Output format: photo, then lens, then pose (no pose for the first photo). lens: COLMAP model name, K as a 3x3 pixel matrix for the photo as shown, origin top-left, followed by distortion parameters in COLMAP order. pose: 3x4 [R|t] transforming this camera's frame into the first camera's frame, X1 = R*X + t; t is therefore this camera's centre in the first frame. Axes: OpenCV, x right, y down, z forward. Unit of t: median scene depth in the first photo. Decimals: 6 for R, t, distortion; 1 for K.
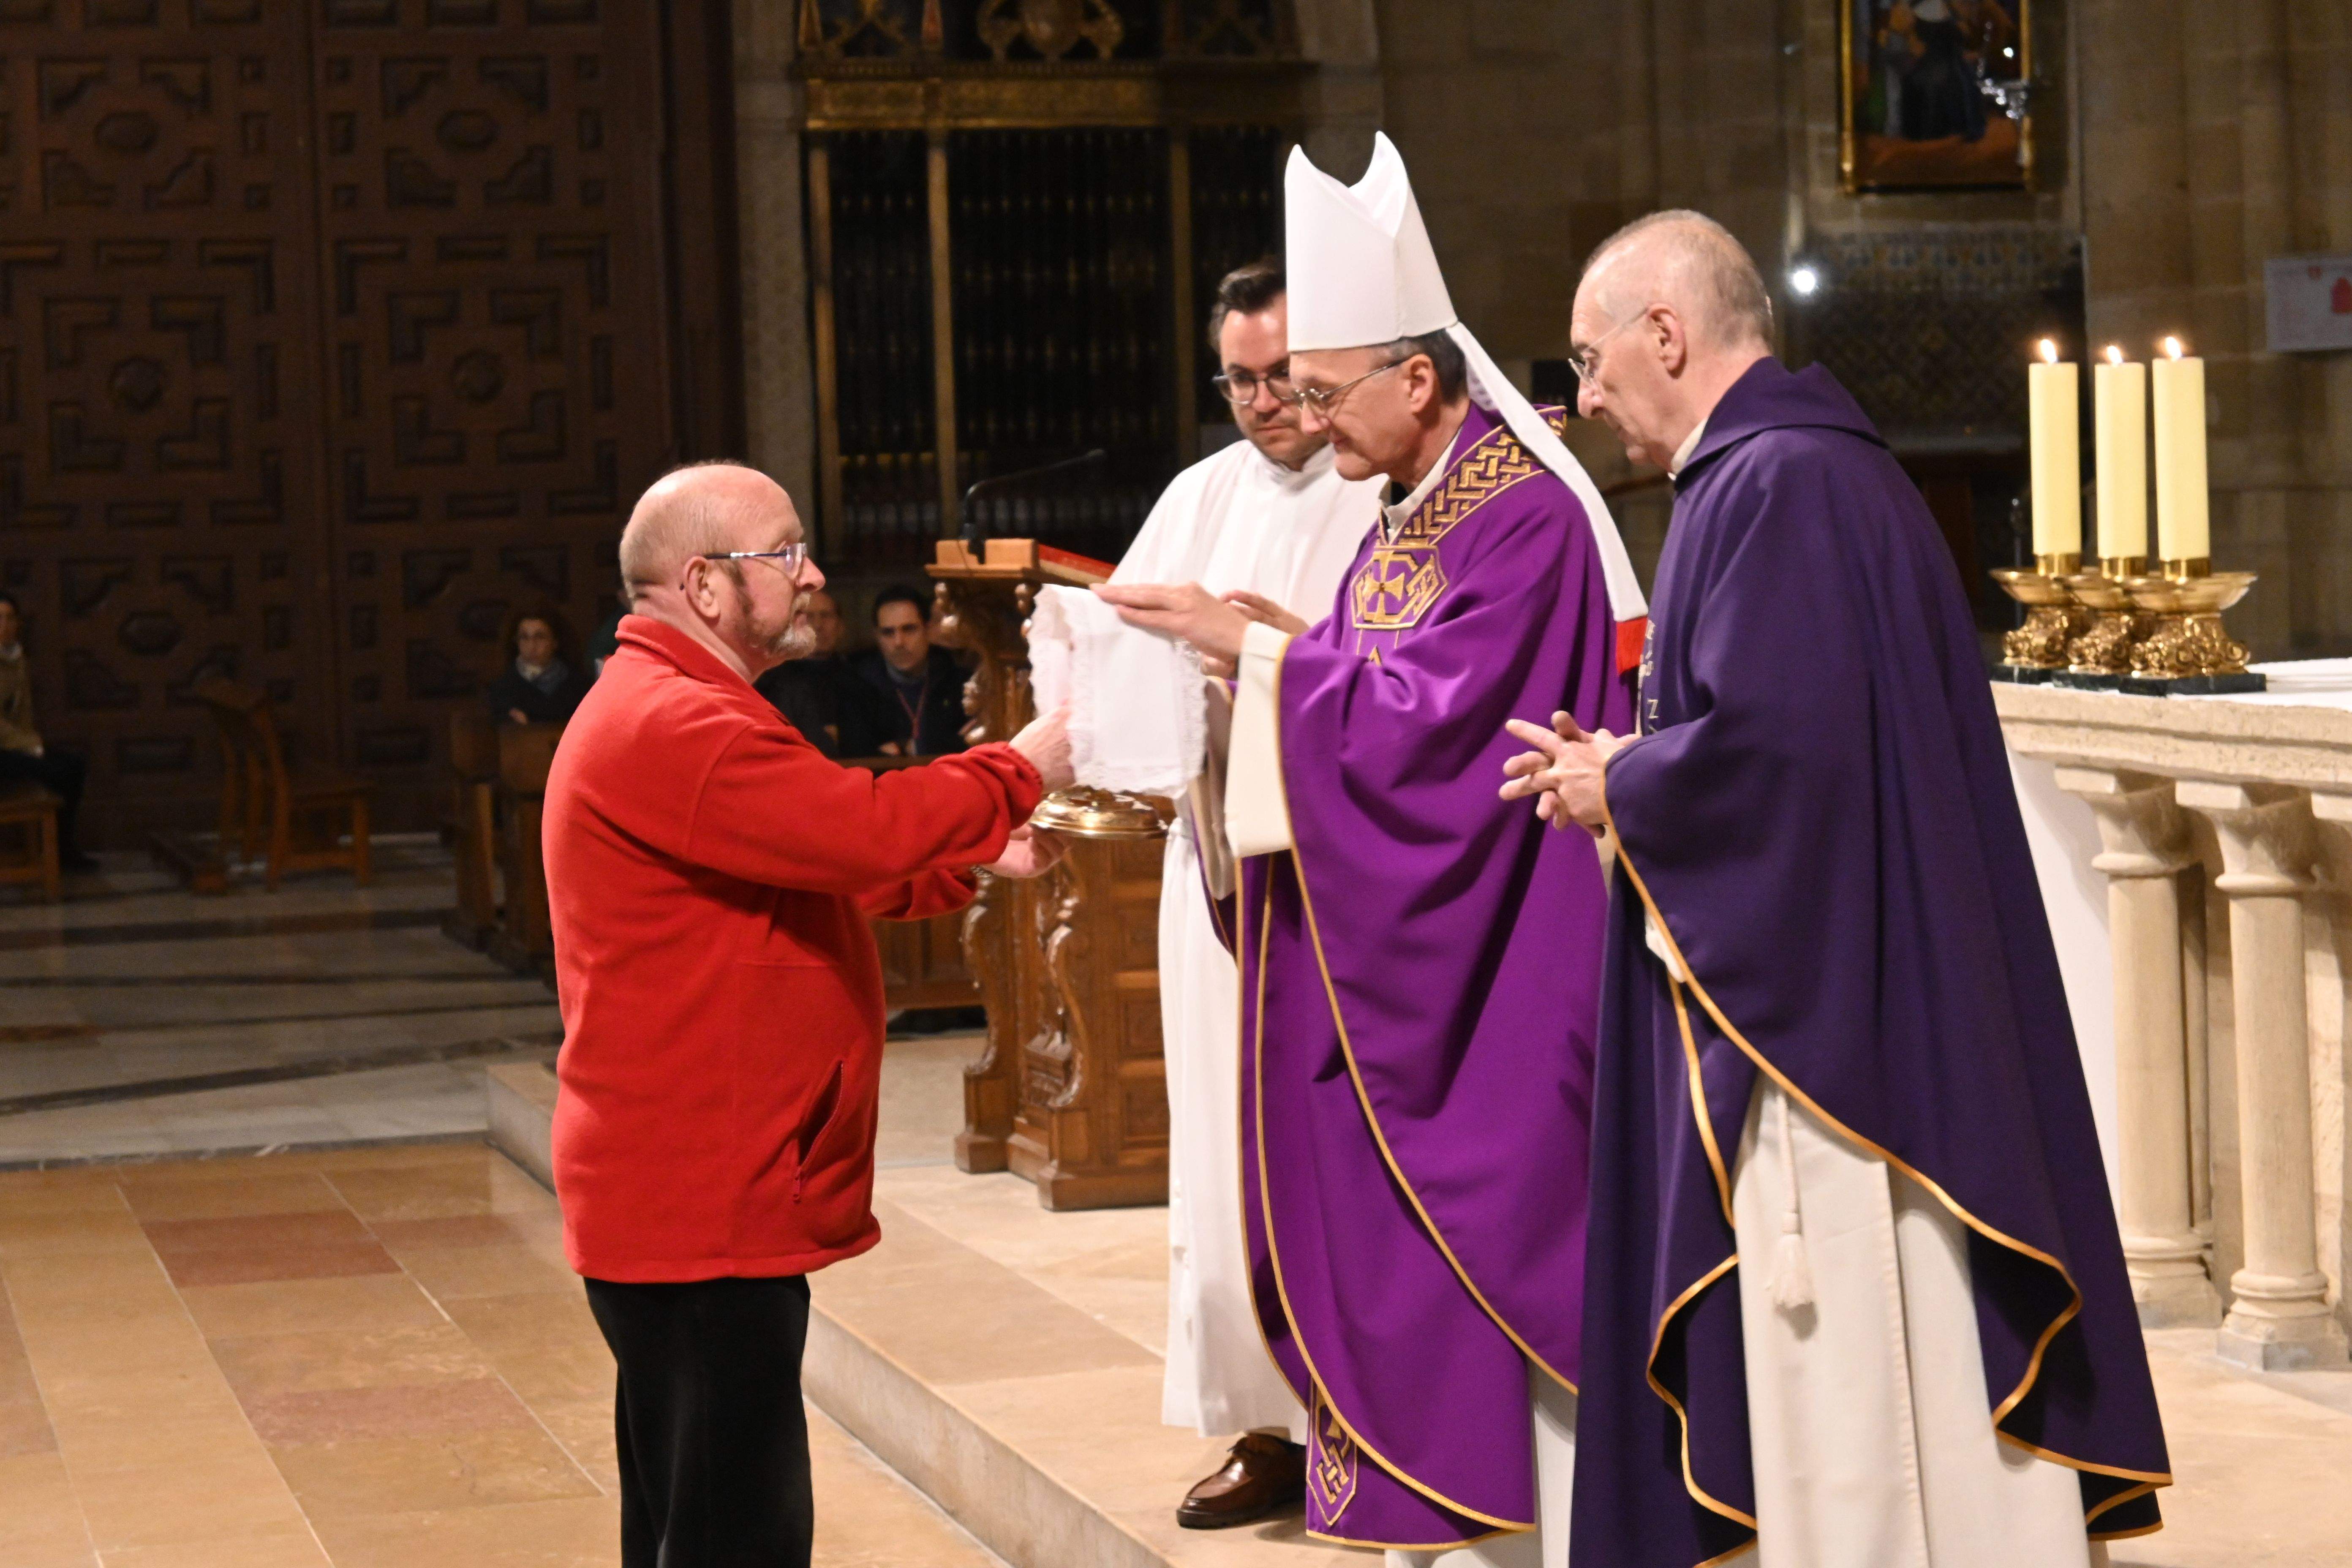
lens RADIAL K [[5018.9, 0, 1161.1], [0, 5018.9, 785.5], [0, 0, 1]] dist [0.040233, -0.100868]
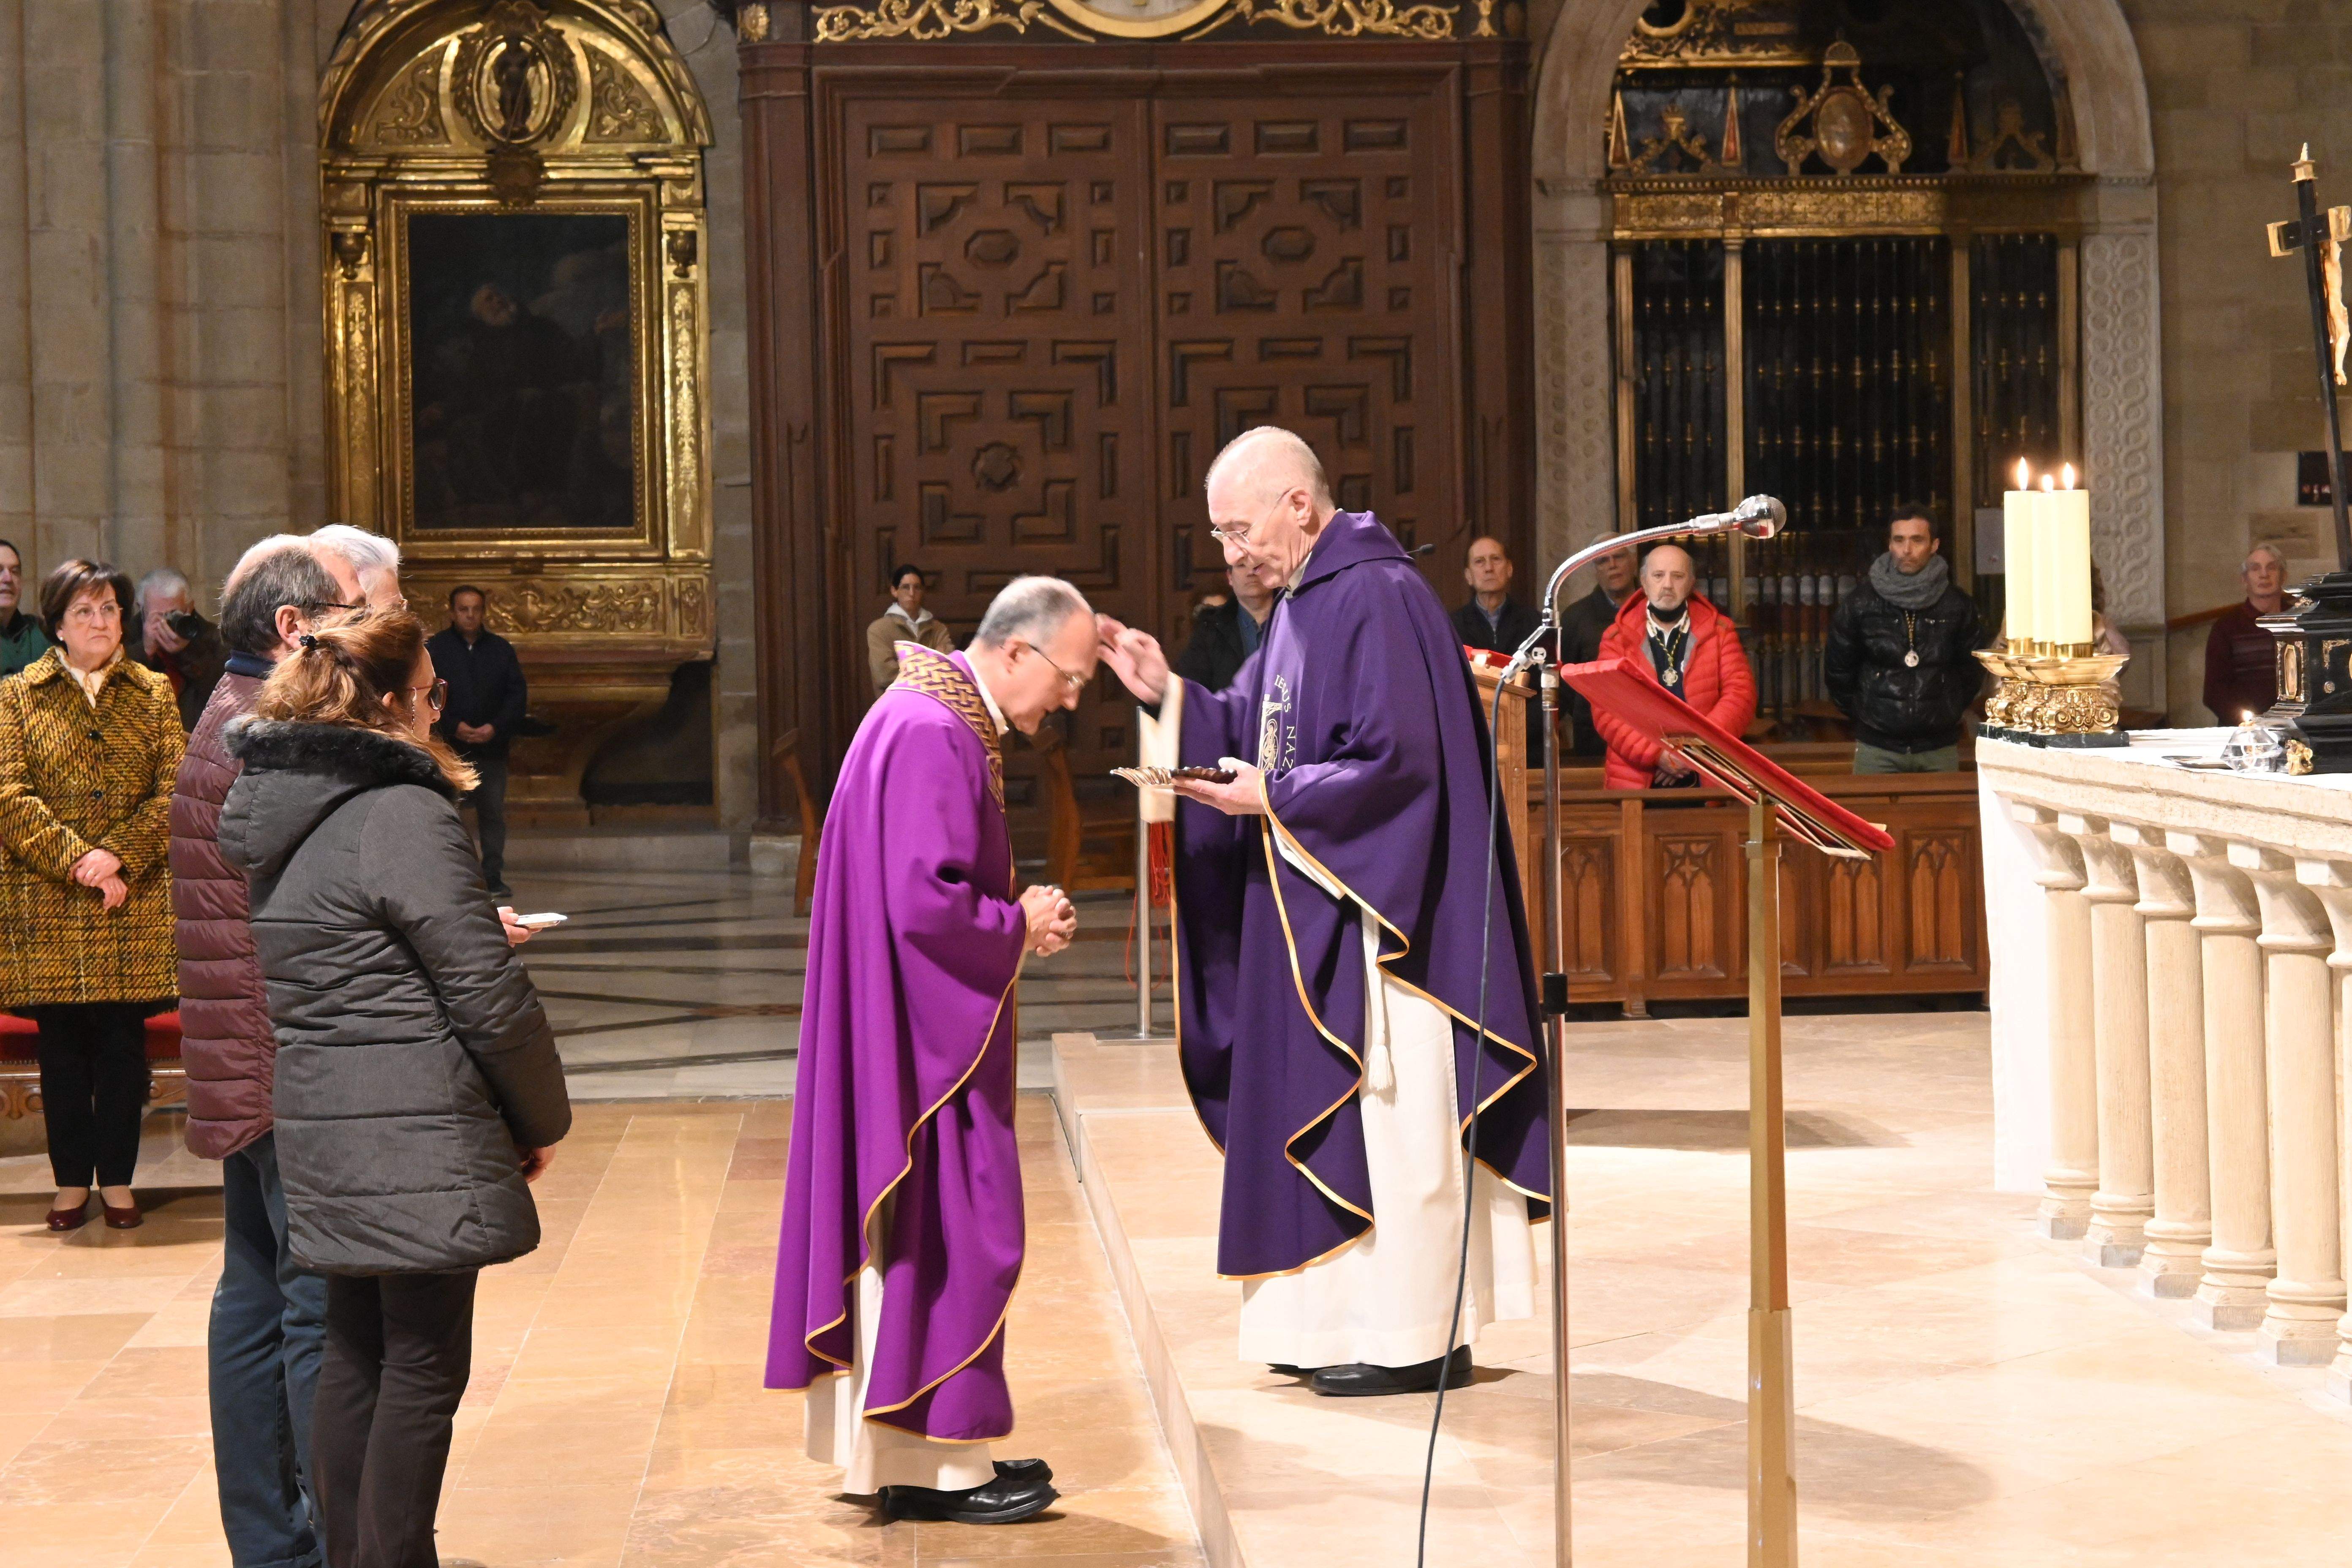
lens RADIAL K [[5006.6, 0, 1218.3], [0, 5006.6, 787.8], [0, 0, 1]] dist [0.027606, 0.077760]
pose [[0.977998, 0.021484, -0.207506, 0.074477], [-0.024128, 0.999657, -0.010218, 0.003164], [0.207216, 0.015000, 0.978180, -0.091084]]
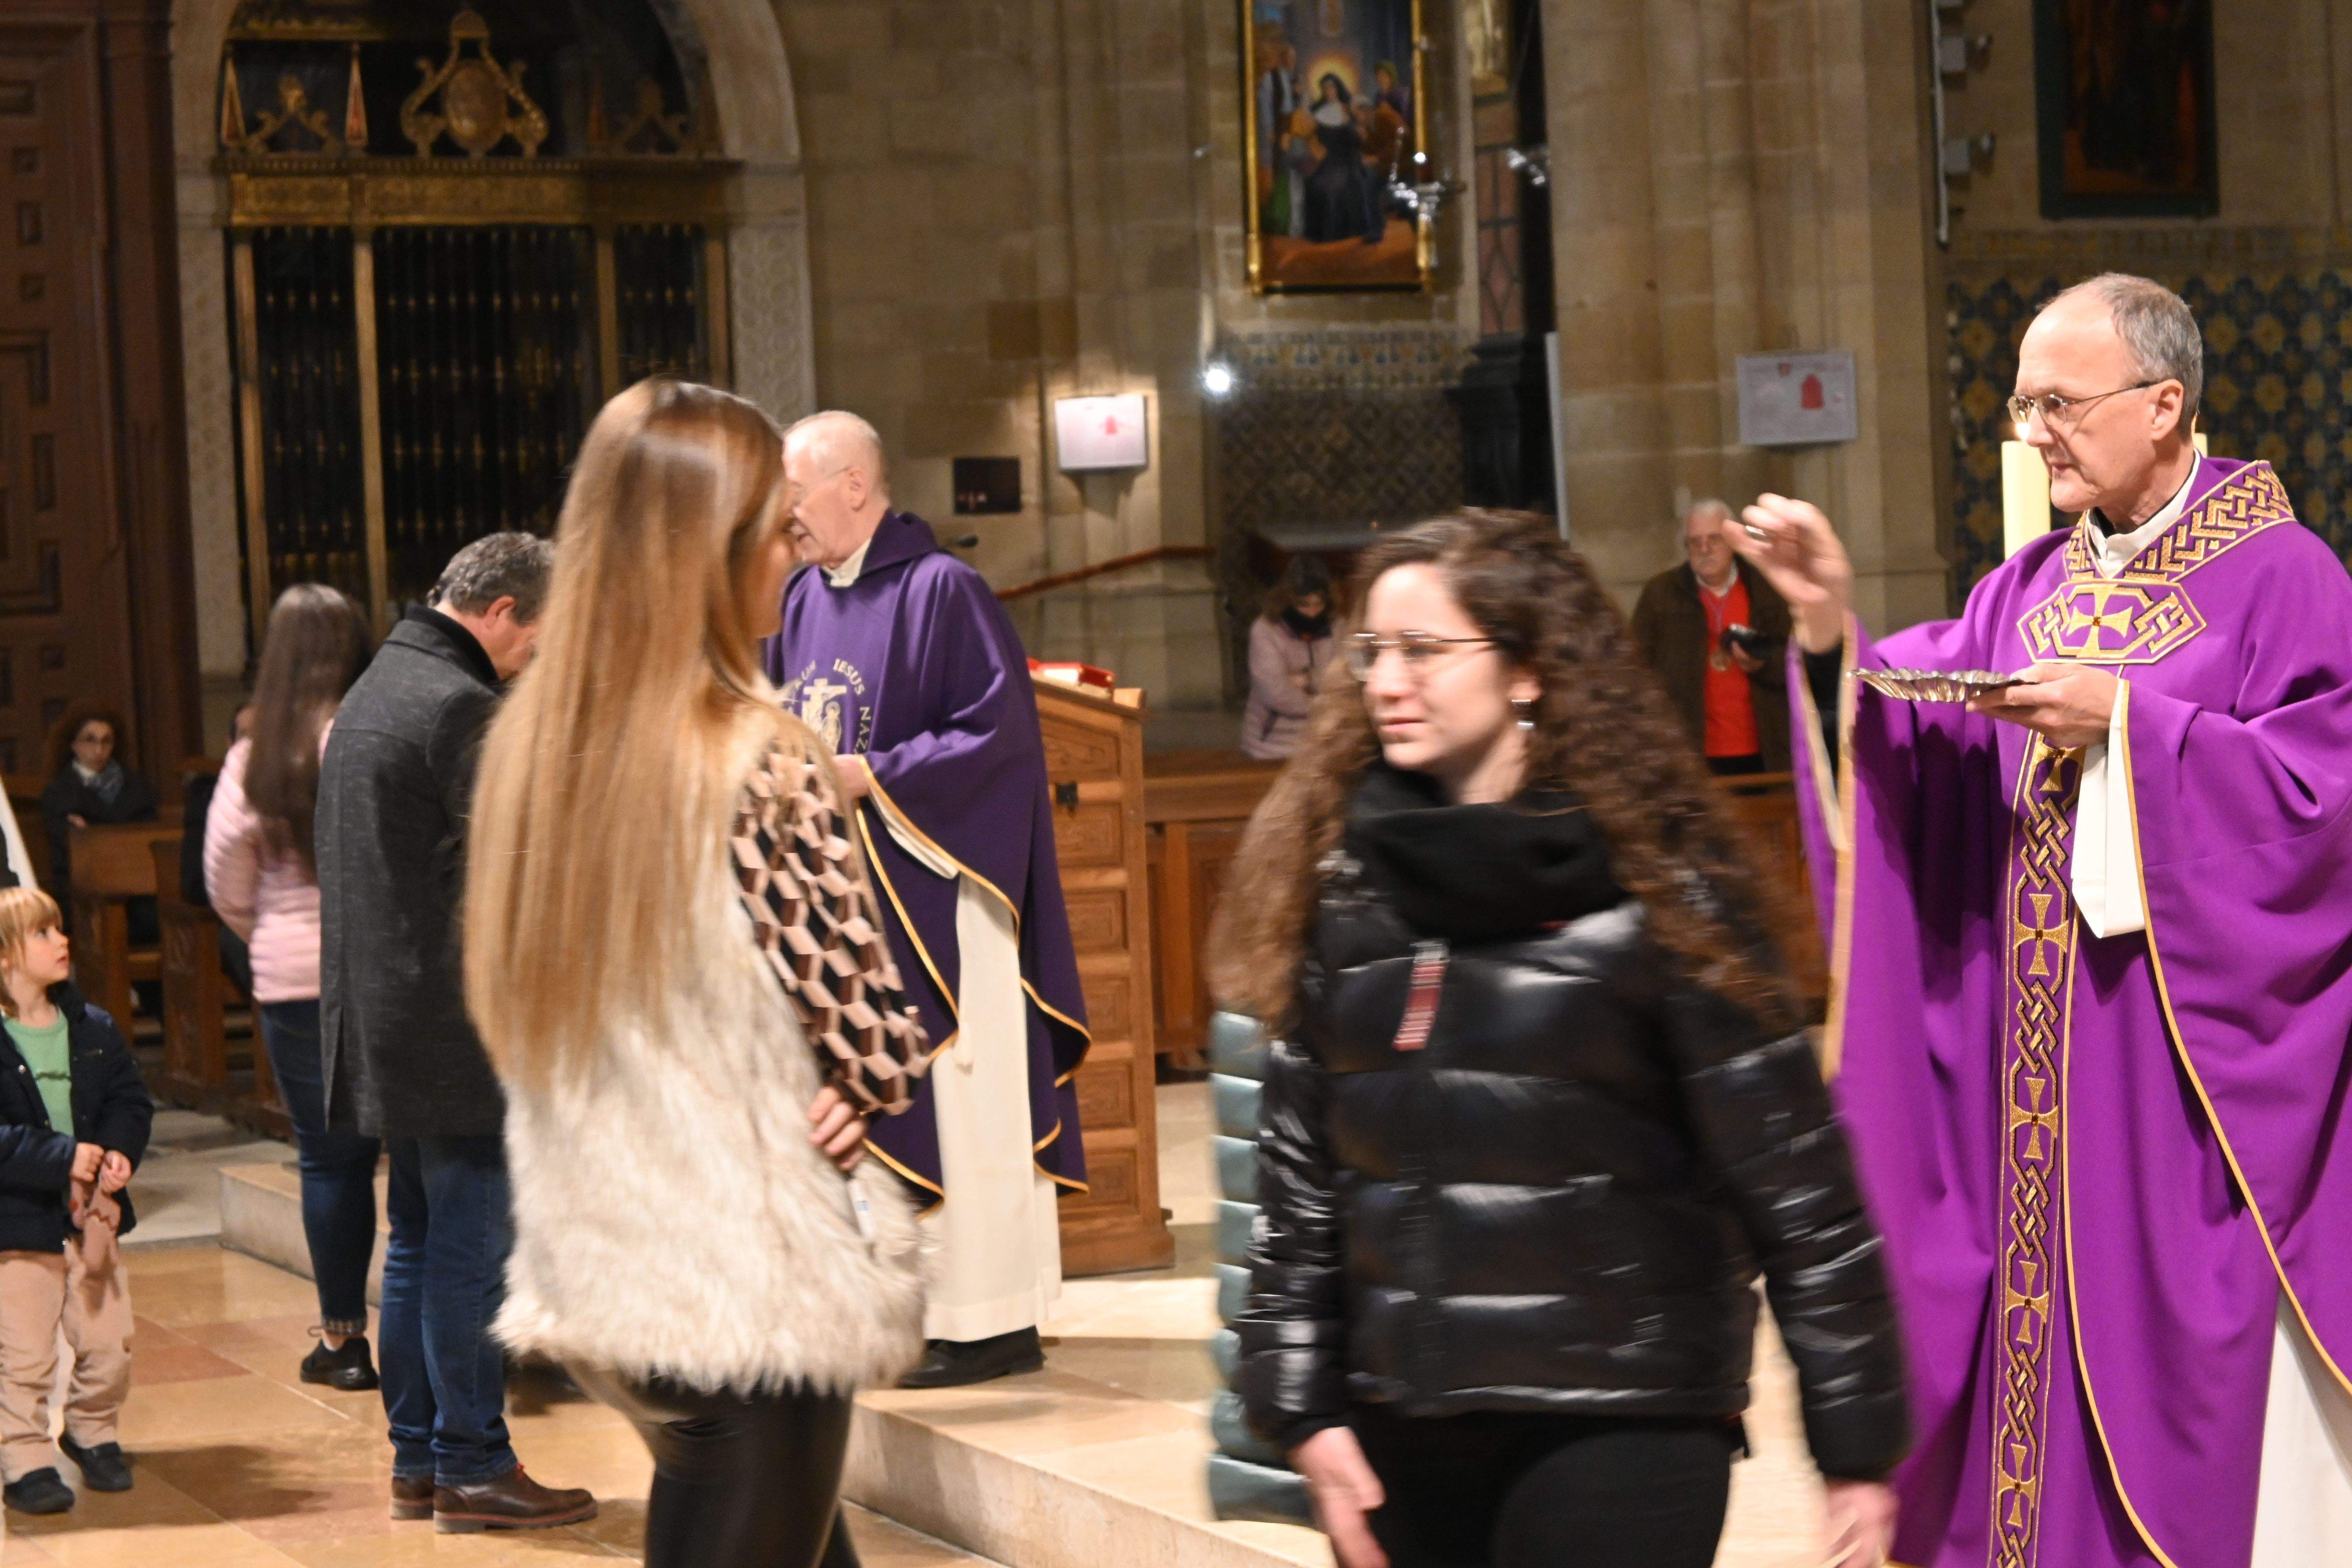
lens RADIAL K [[5023.6, 0, 1172.5], [0, 5023.6, 784.3], [0, 0, 1]] dist [0.037177, -0.103664]
pose [[0.986115, -0.013737, 0.165496, -0.052465], [0.017304, 0.999648, -0.020132, 0.001893], [-0.165161, 0.022716, 0.986005, 0.000354]]
